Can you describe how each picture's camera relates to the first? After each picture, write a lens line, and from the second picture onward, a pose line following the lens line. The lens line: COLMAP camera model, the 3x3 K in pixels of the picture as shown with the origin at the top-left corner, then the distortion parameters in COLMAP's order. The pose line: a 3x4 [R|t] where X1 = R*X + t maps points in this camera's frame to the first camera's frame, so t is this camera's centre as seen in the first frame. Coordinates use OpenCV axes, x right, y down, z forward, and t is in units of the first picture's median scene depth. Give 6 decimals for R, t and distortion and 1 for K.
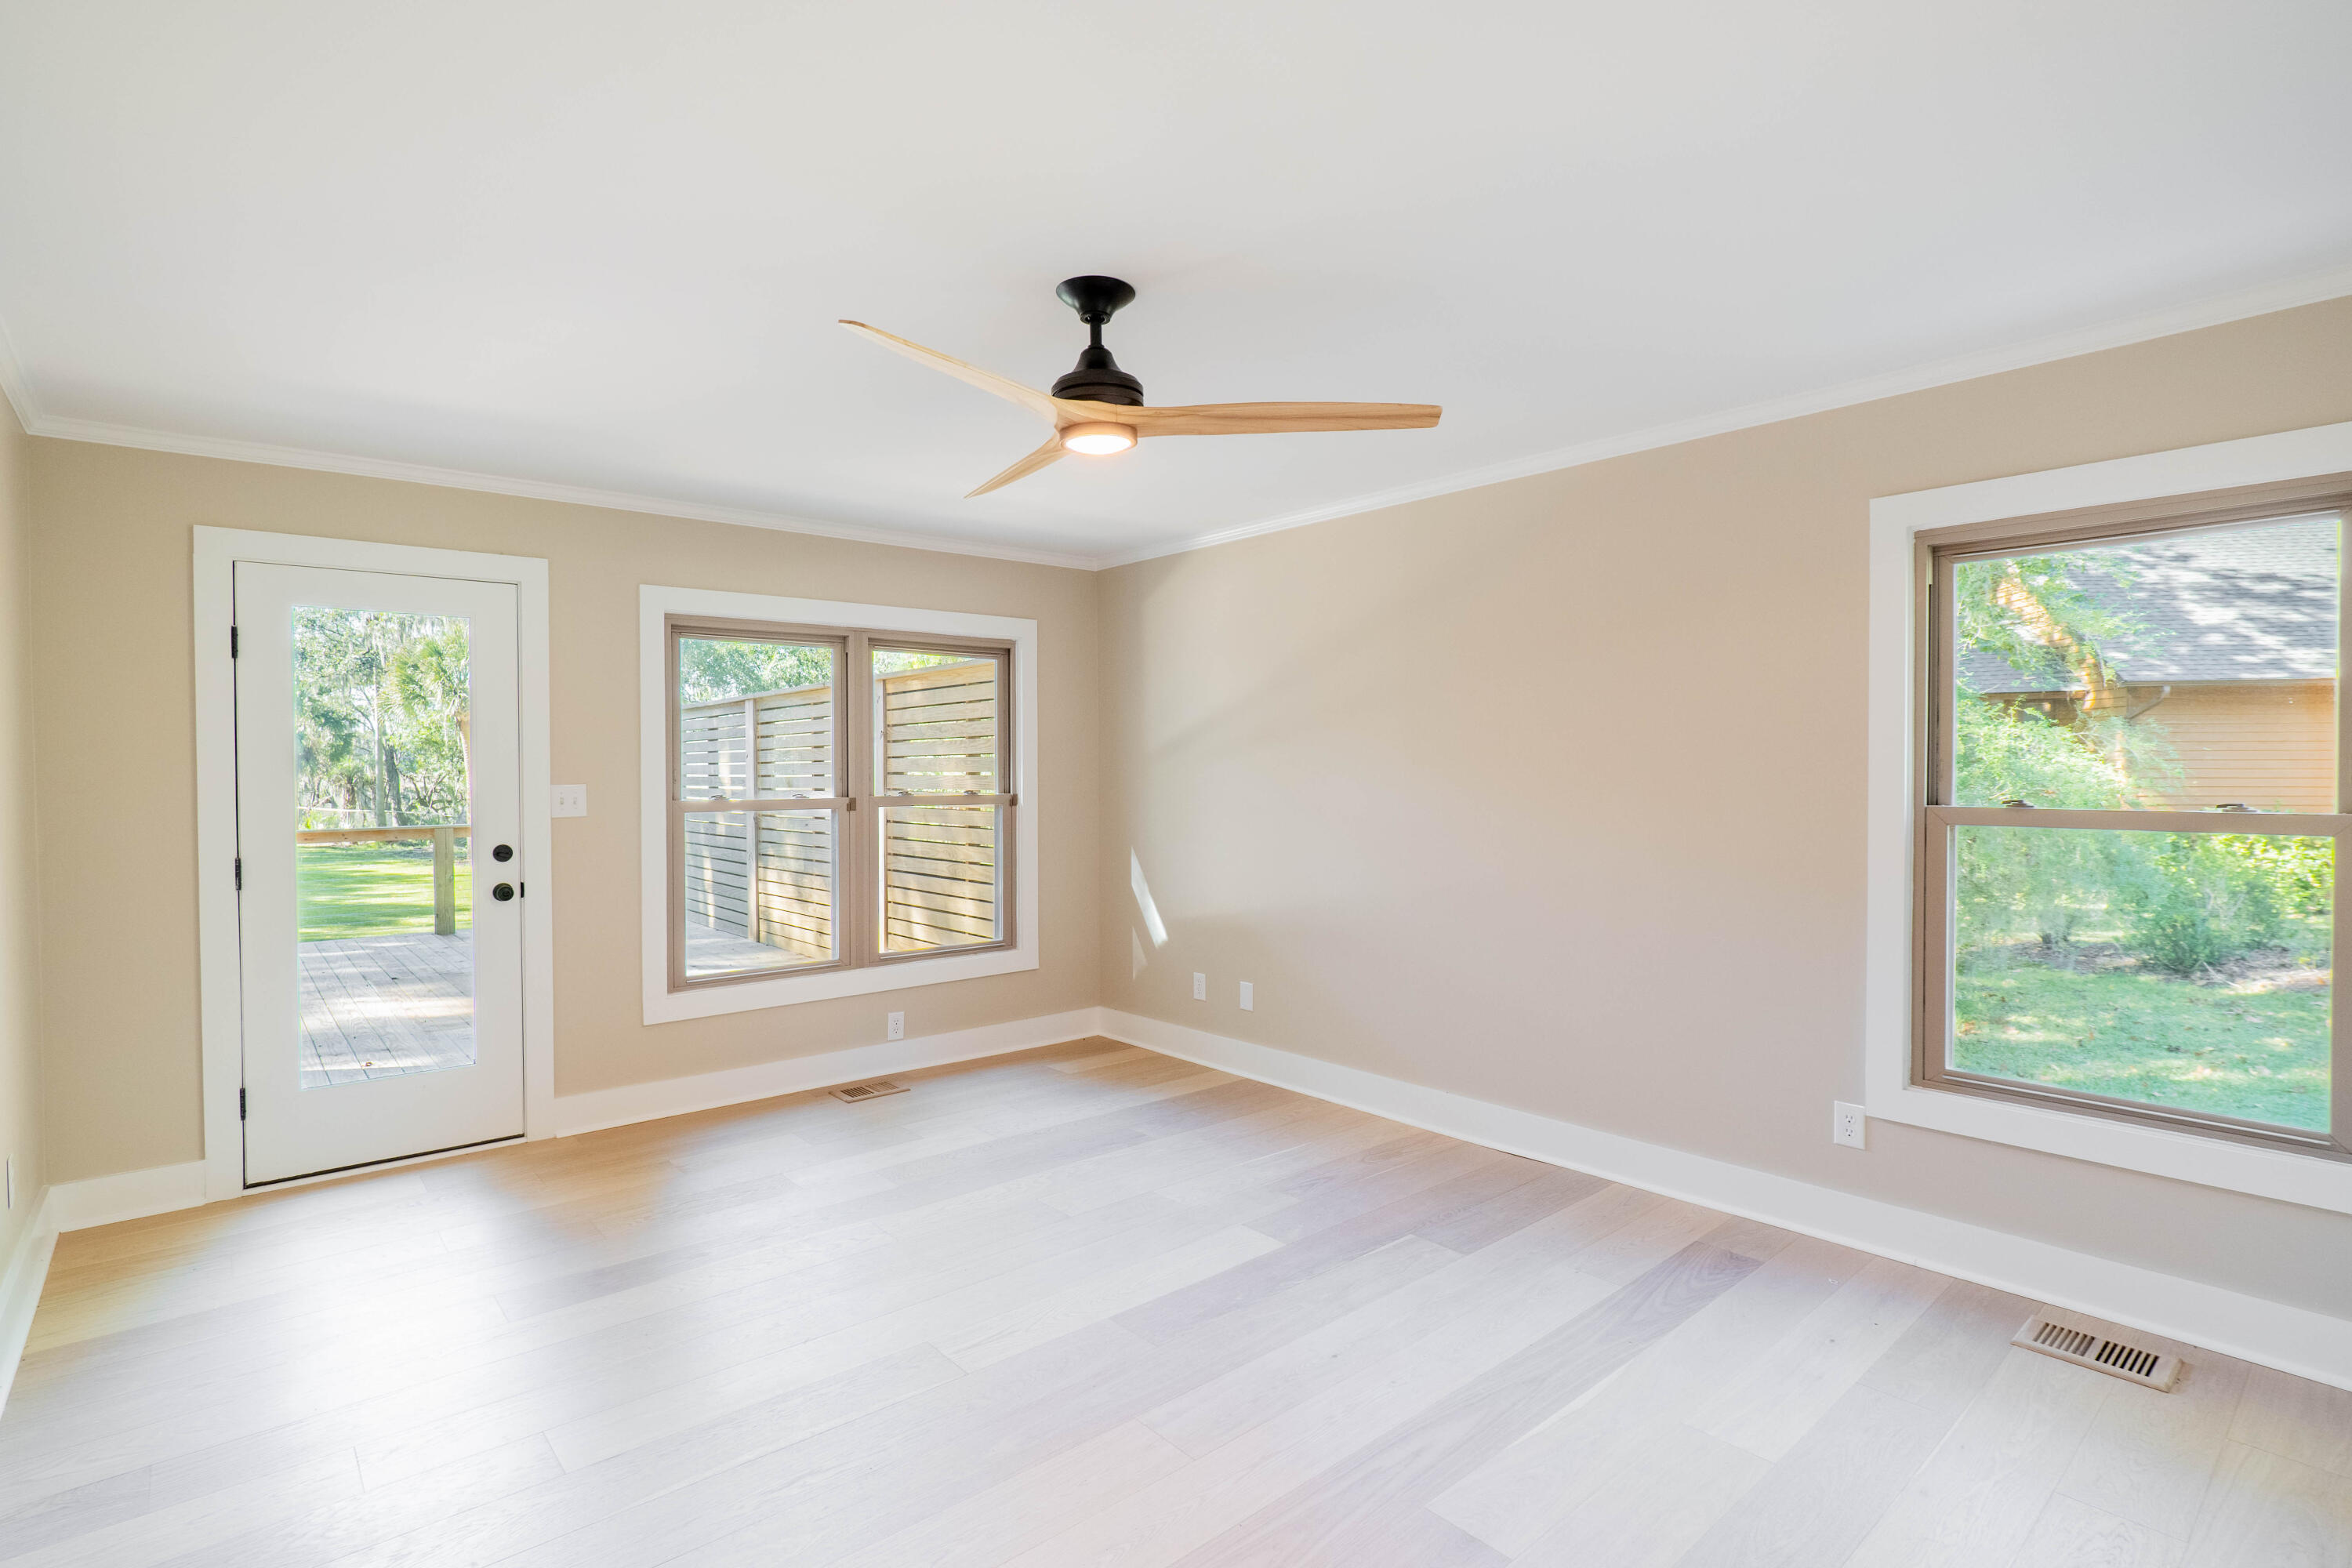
lens RADIAL K [[1119.9, 0, 1121.5], [0, 1119.9, 780.5], [0, 0, 1]] dist [-0.016579, 0.002822]
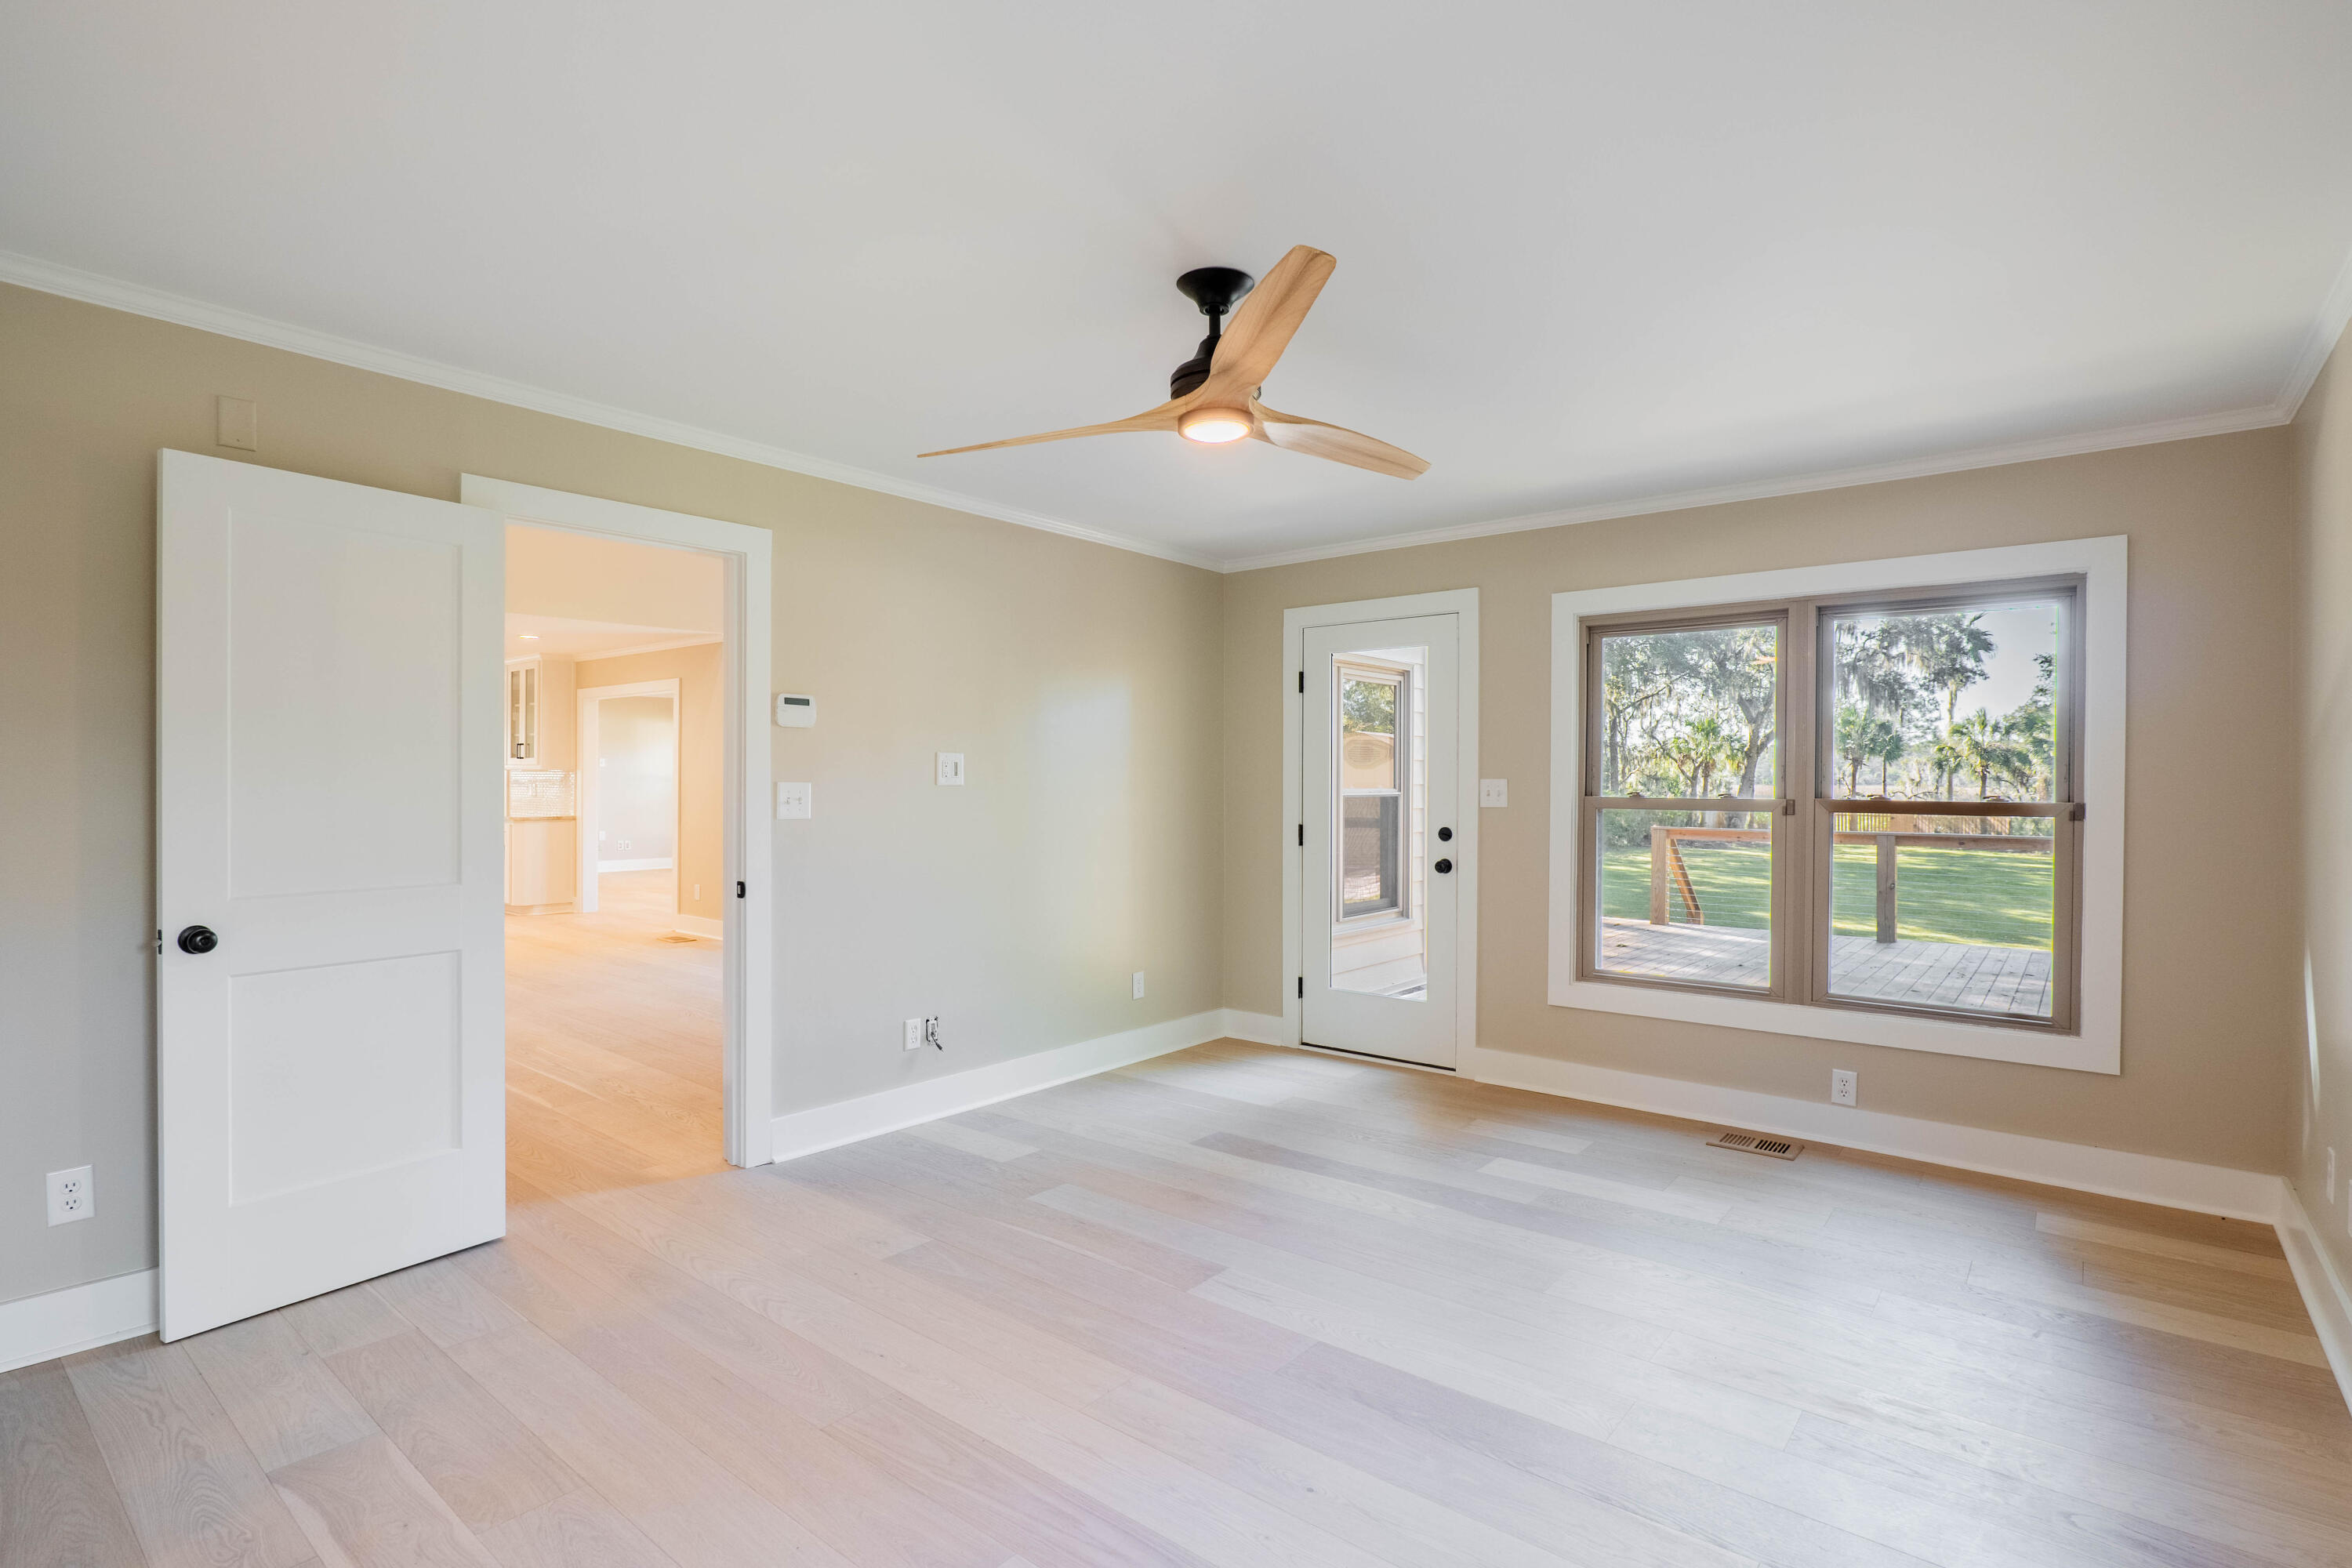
lens RADIAL K [[1119.9, 0, 1196.5], [0, 1119.9, 790.8], [0, 0, 1]] dist [-0.016579, 0.002822]
pose [[0.221172, 0.013370, -0.975143, 0.529968], [-0.017467, 0.999800, 0.009747, 0.009171], [0.975078, 0.014877, 0.221361, 0.420004]]
